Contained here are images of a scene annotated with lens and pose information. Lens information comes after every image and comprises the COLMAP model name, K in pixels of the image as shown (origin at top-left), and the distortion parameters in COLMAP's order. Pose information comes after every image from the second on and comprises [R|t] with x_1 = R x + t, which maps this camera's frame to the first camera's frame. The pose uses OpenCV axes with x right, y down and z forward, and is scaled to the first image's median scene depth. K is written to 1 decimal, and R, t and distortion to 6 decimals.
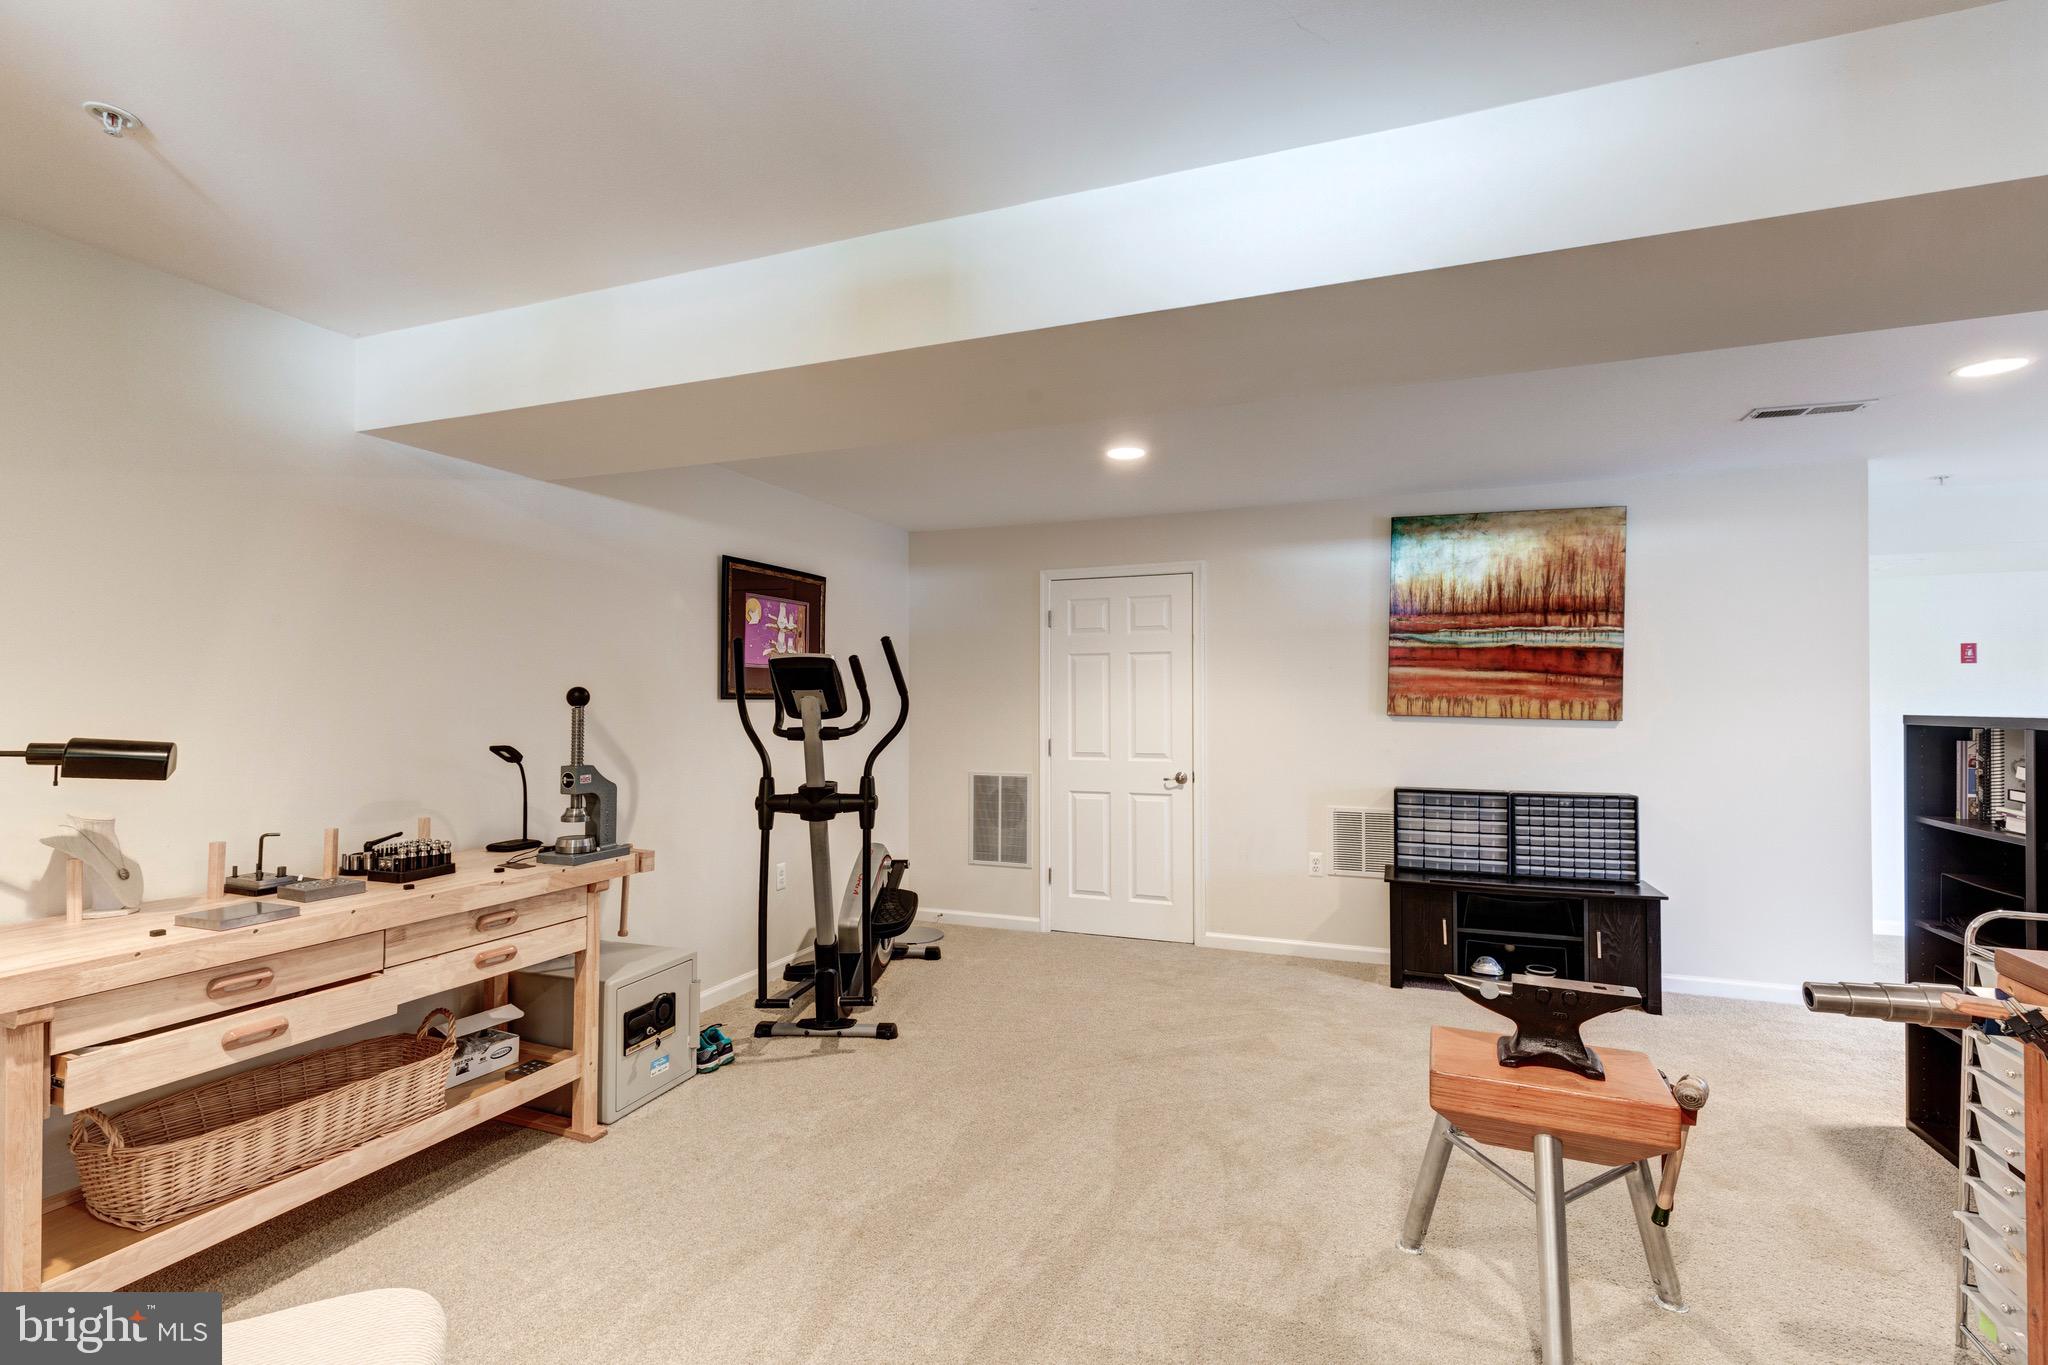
lens RADIAL K [[944.7, 0, 1033.0], [0, 944.7, 687.9], [0, 0, 1]] dist [0.006542, -0.002168]
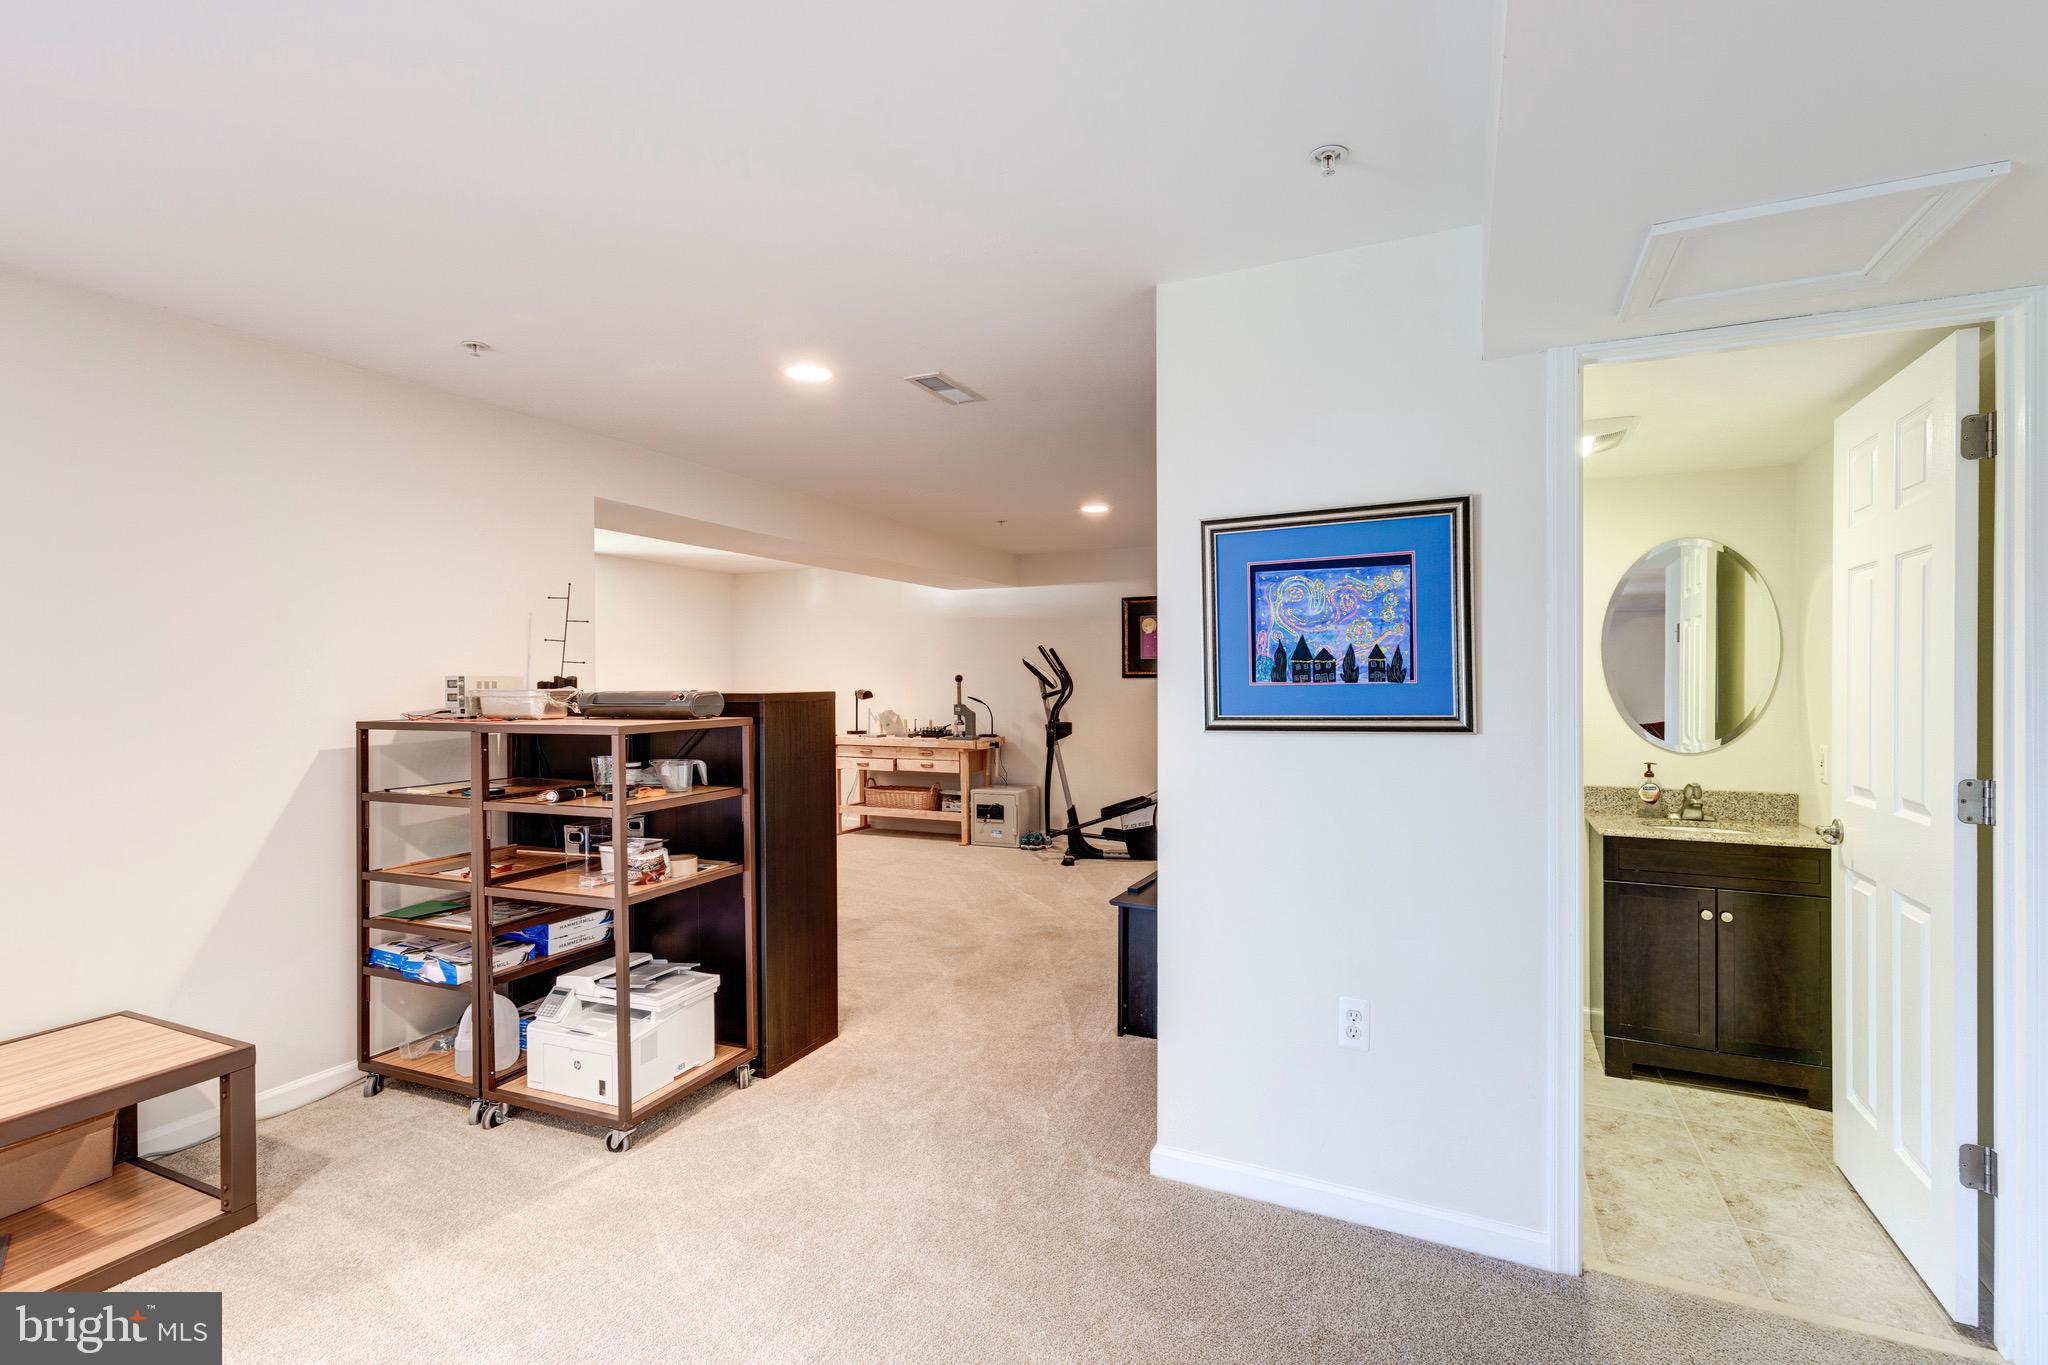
lens RADIAL K [[944.7, 0, 1033.0], [0, 944.7, 687.9], [0, 0, 1]] dist [0.006542, -0.002168]
pose [[-0.067243, 0.010140, -0.997685, 2.156929], [0.018770, 0.999784, 0.008896, 0.015885], [0.997560, -0.018128, -0.067419, 1.385419]]
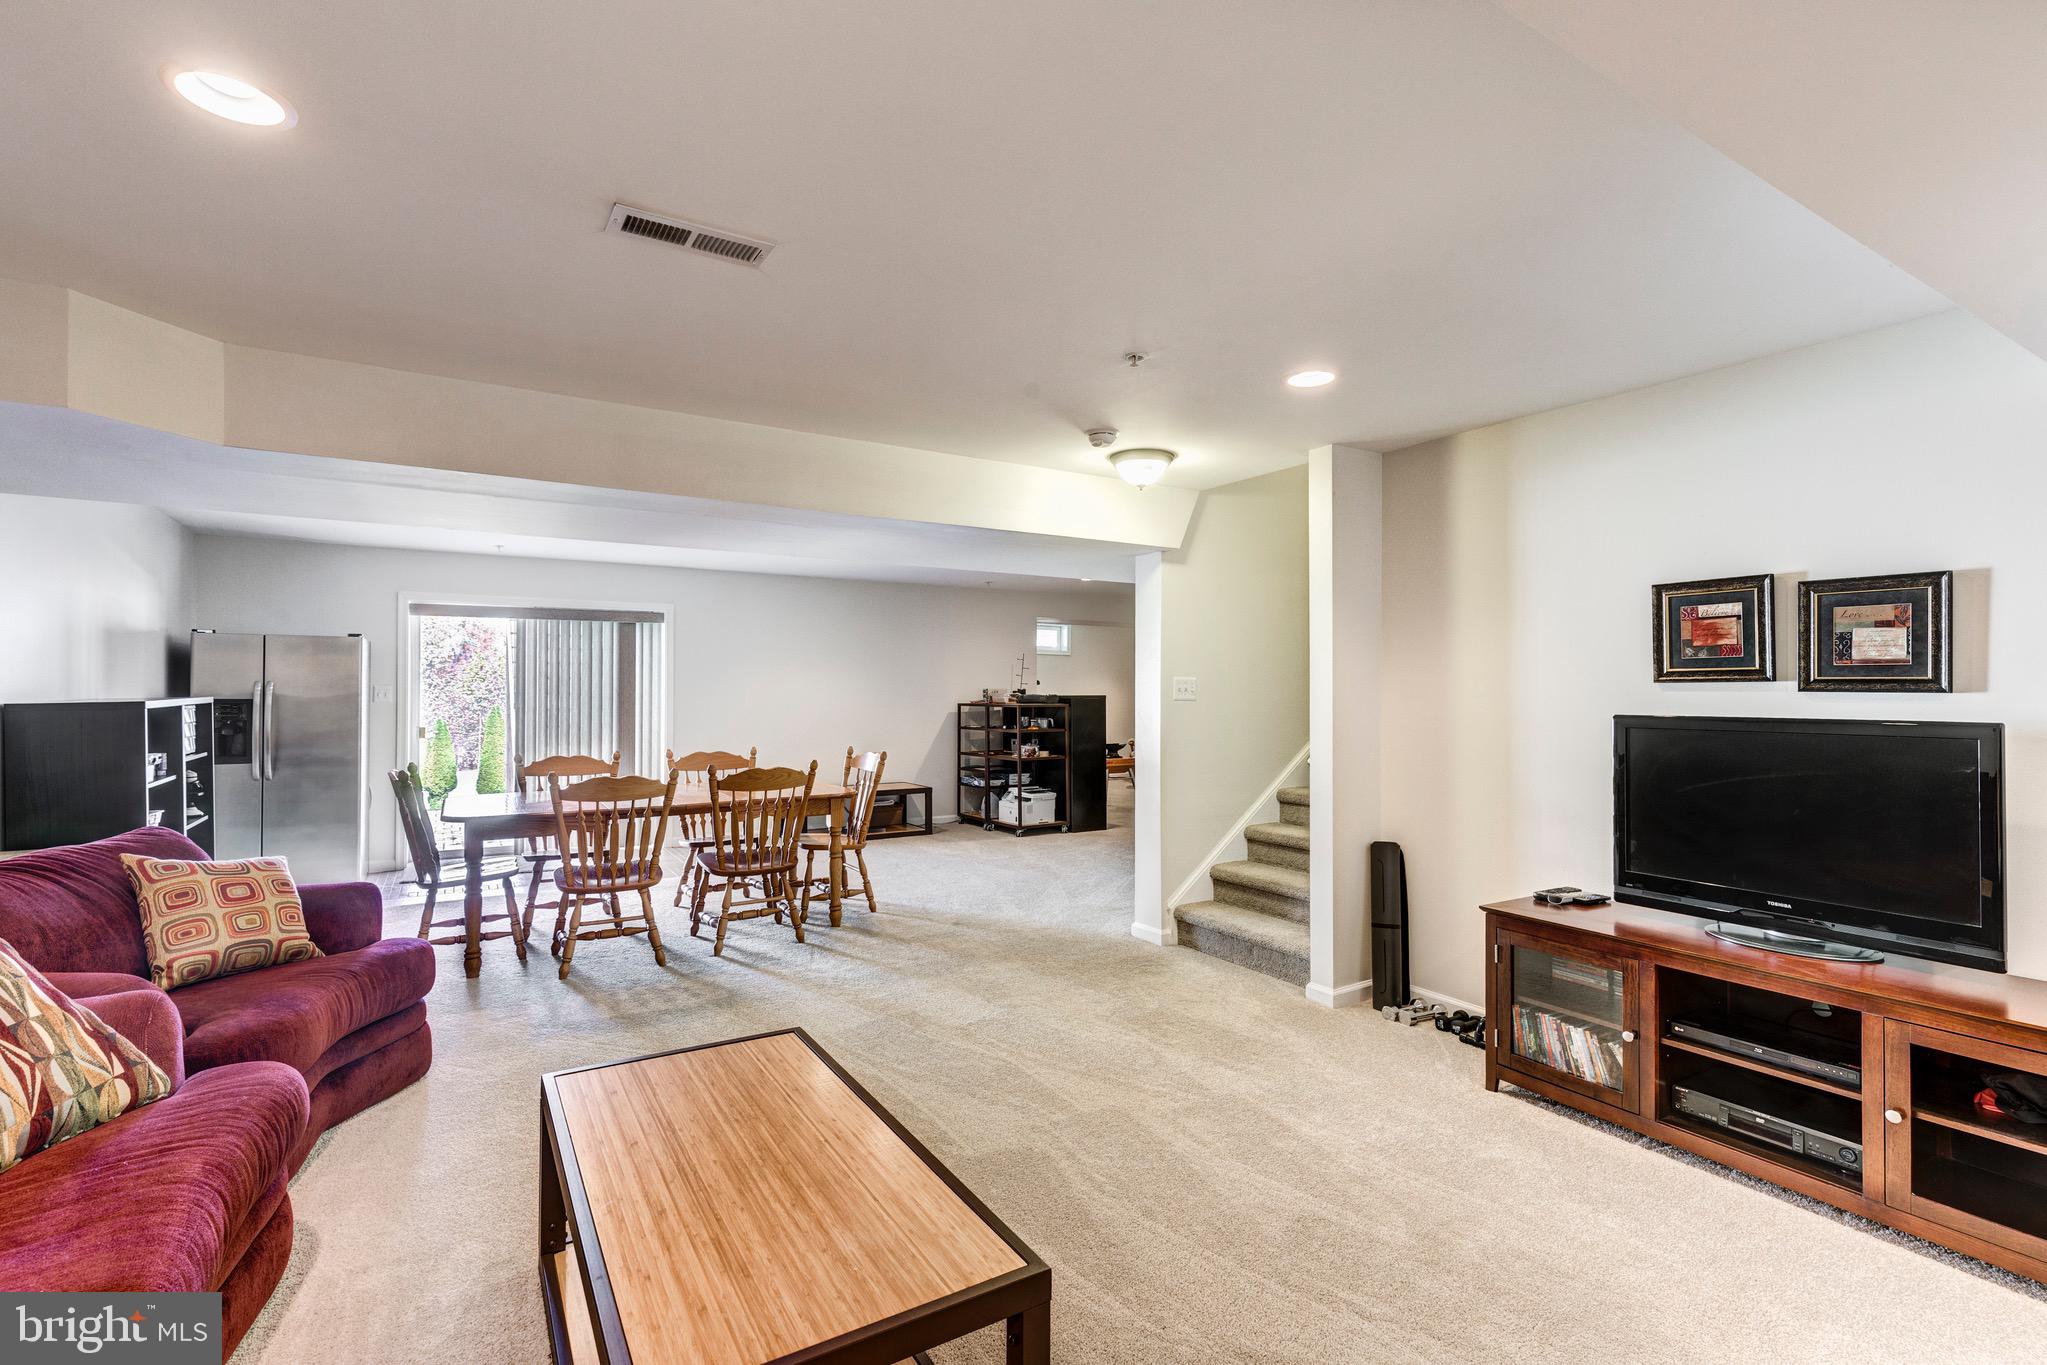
lens RADIAL K [[944.2, 0, 1032.5], [0, 944.2, 687.9], [0, 0, 1]] dist [0.006542, -0.002168]
pose [[-0.596468, -0.003744, -0.802628, 6.359293], [0.005441, 0.999947, -0.008707, 0.042353], [0.802619, -0.009560, -0.596416, 5.206332]]
